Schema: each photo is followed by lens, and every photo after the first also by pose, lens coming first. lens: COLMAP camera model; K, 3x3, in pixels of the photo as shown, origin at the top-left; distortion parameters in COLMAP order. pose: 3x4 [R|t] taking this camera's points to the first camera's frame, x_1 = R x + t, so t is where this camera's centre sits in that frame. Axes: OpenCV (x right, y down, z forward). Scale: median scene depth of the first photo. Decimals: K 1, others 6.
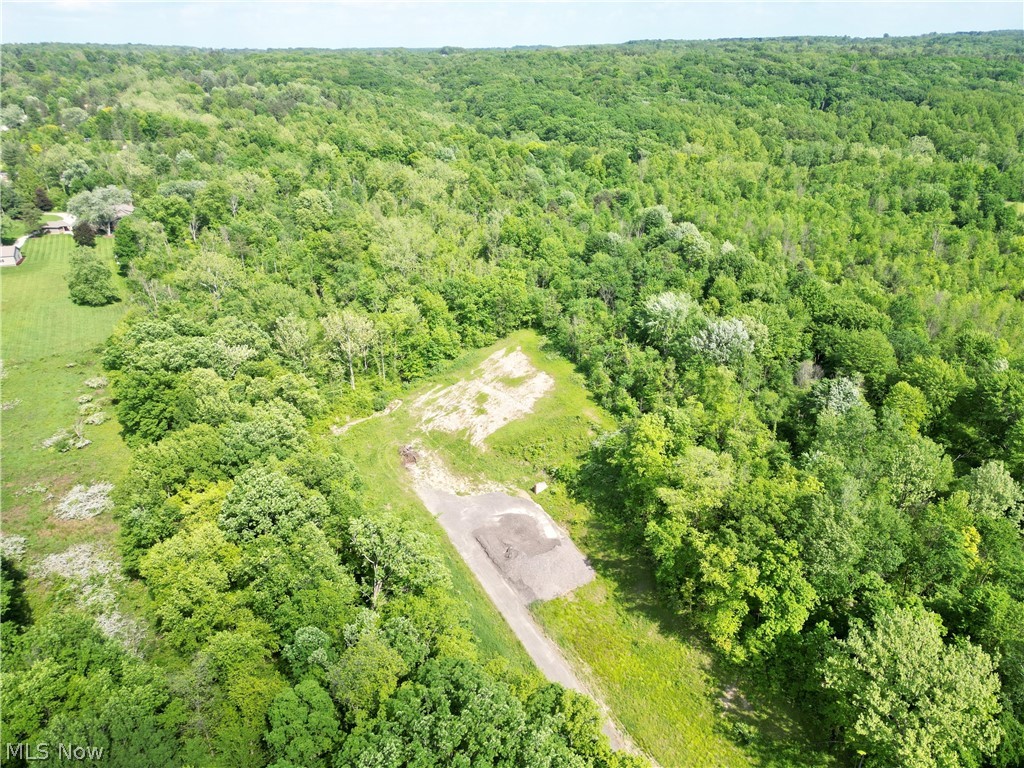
lens RADIAL K [[717.1, 0, 510.4], [0, 717.1, 384.3], [0, 0, 1]] dist [0.081660, -0.083722]
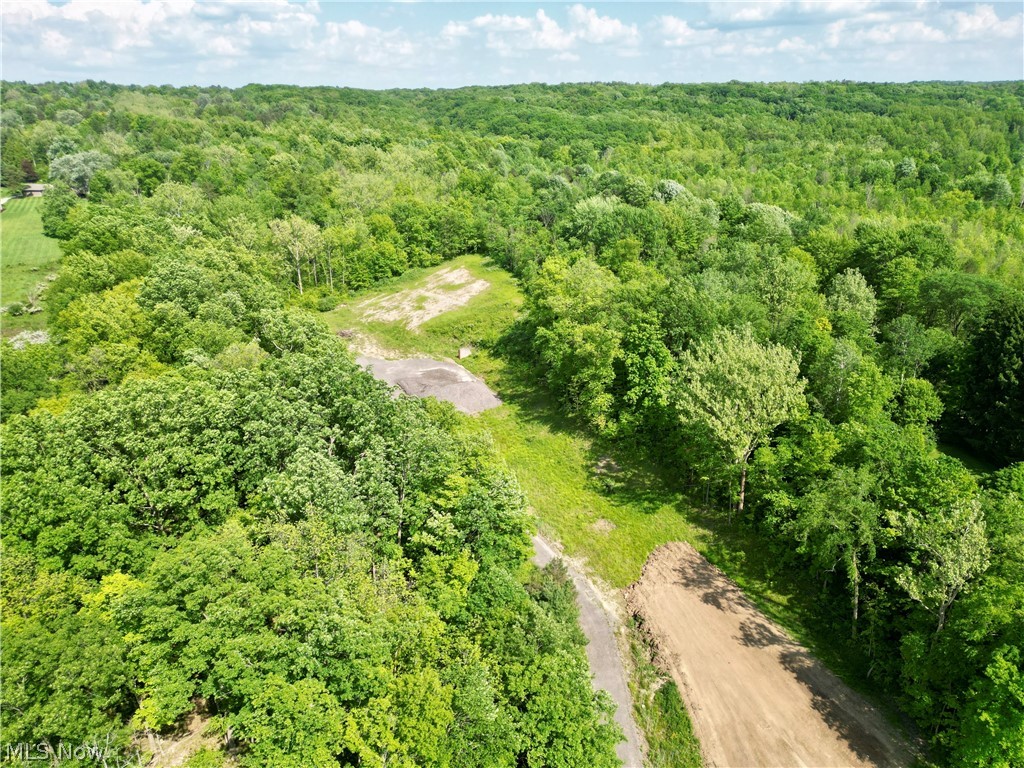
lens RADIAL K [[717.1, 0, 510.4], [0, 717.1, 384.3], [0, 0, 1]] dist [0.081660, -0.083722]
pose [[0.999989, 0.003723, 0.002846, 0.082383], [-0.003531, 0.997893, -0.064780, 0.198029], [-0.003082, 0.064769, 0.997896, -0.047179]]
